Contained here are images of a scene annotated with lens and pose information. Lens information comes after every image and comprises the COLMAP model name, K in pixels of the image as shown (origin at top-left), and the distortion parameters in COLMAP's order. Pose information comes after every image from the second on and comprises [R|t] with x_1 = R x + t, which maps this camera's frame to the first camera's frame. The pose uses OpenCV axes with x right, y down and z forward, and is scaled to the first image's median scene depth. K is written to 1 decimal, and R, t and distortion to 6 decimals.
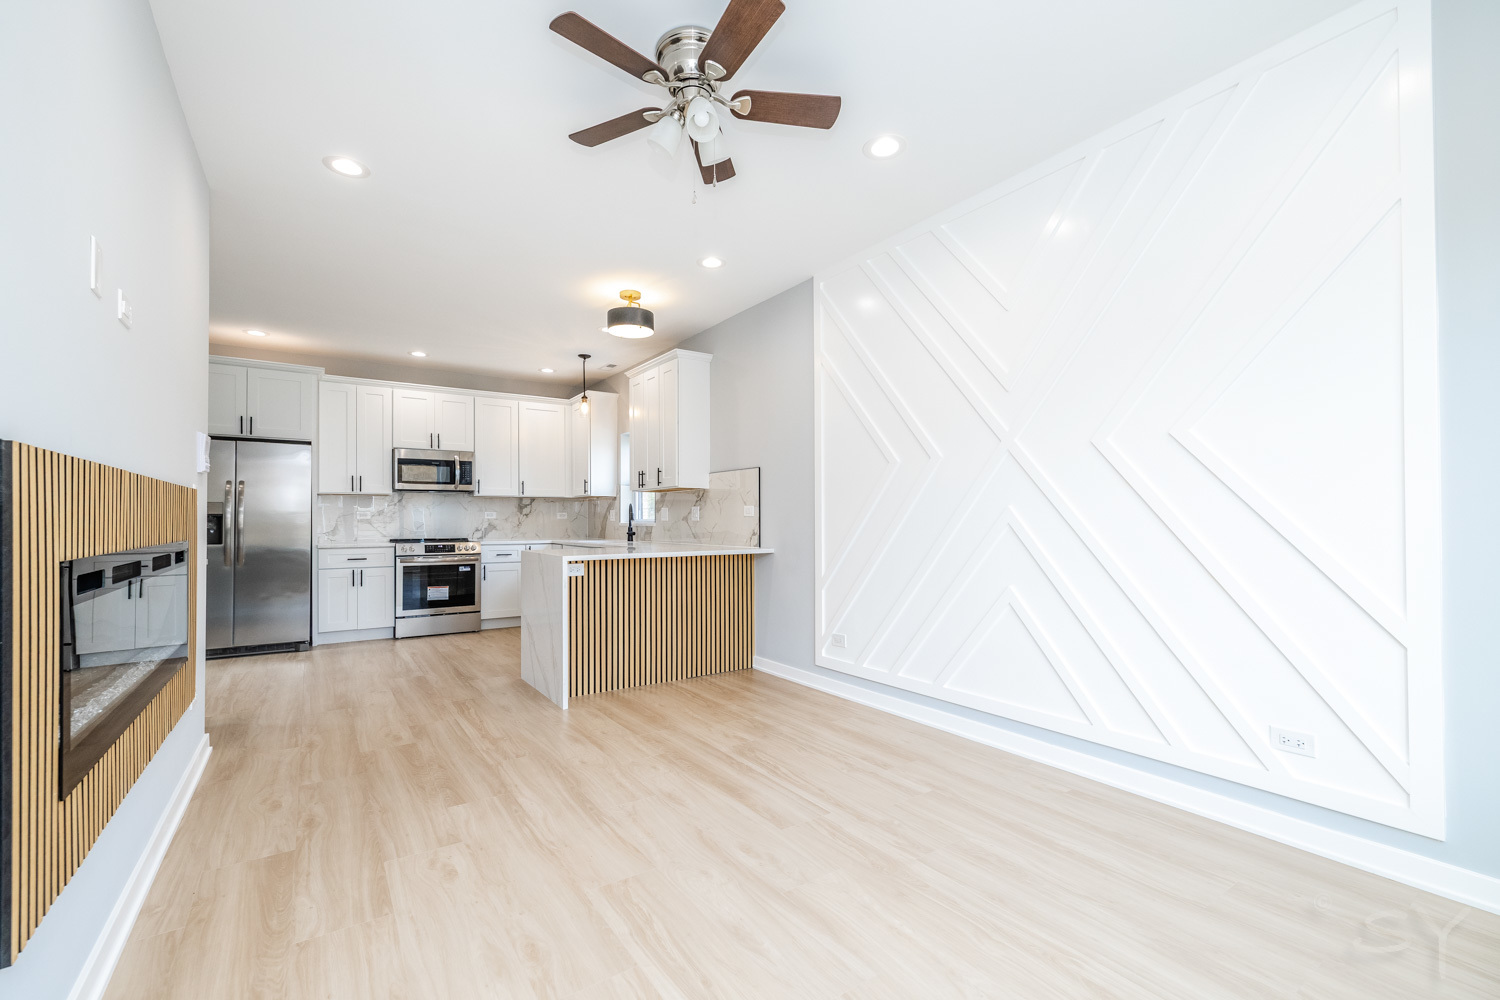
lens RADIAL K [[649.4, 0, 750.1], [0, 649.4, 517.7], [0, 0, 1]] dist [-0.001362, -0.000032]
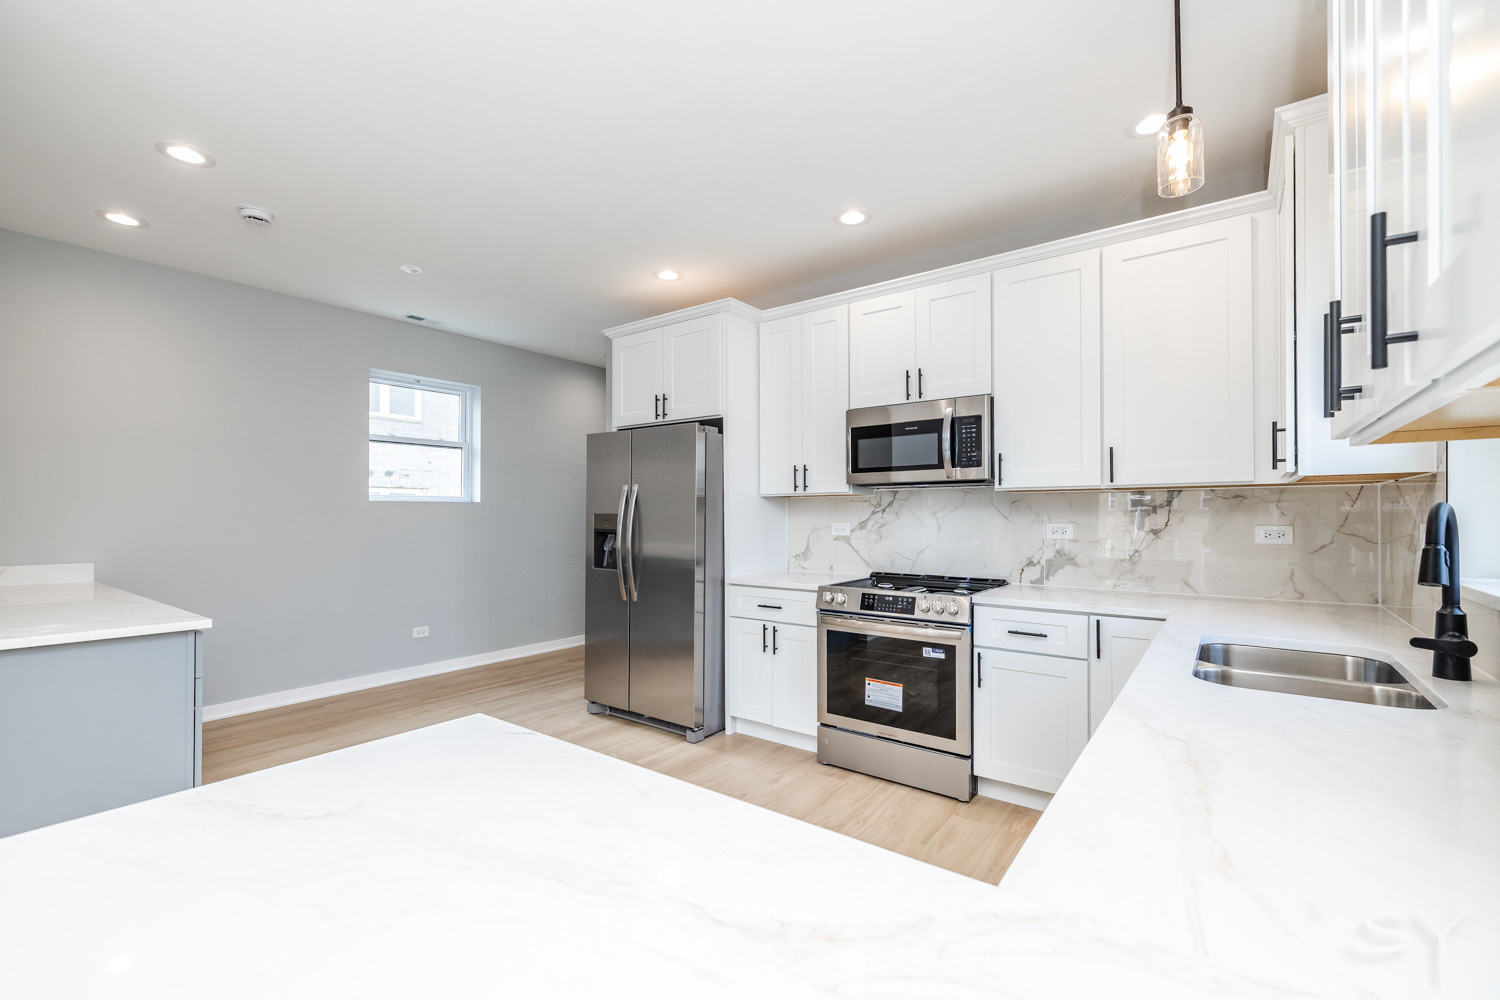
lens RADIAL K [[649.4, 0, 716.9], [0, 649.4, 513.1], [0, 0, 1]] dist [-0.001362, -0.000032]
pose [[0.307644, 0.000614, -0.951501, -0.068780], [0.004769, 0.999986, 0.002187, -0.025486], [0.951490, -0.005210, 0.307637, 0.870105]]
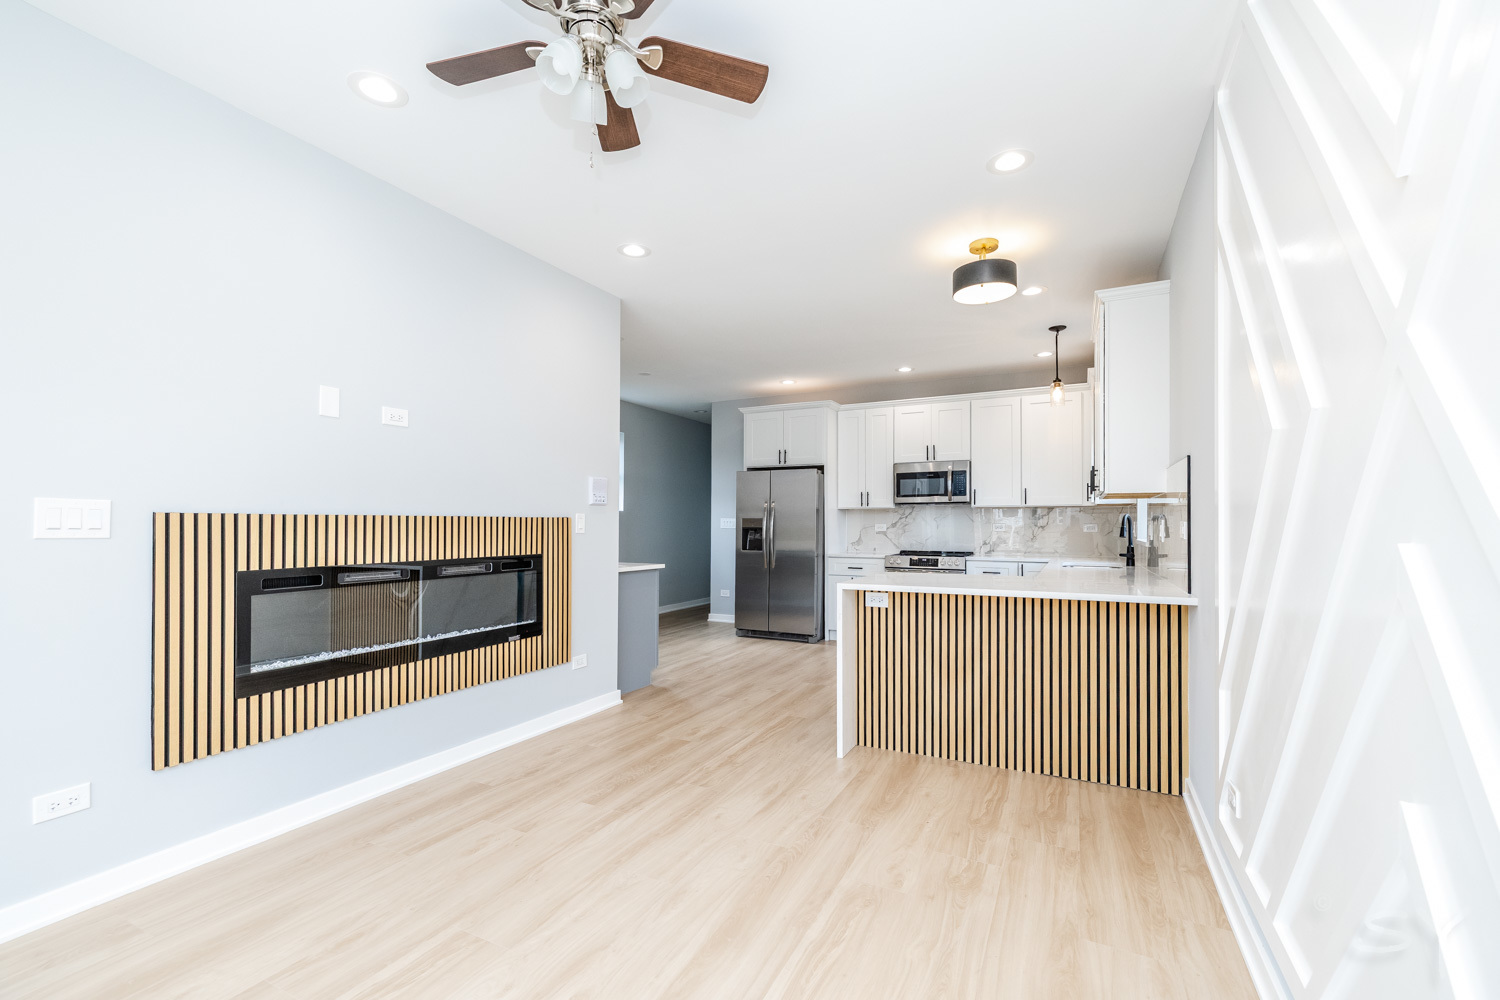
lens RADIAL K [[649.4, 0, 730.3], [0, 649.4, 523.3], [0, 0, 1]] dist [-0.001362, -0.000032]
pose [[0.469125, 0.000614, -0.883132, 0.302059], [0.001598, 0.999998, 0.001544, -0.016254], [0.883130, -0.002136, 0.469123, 0.332196]]
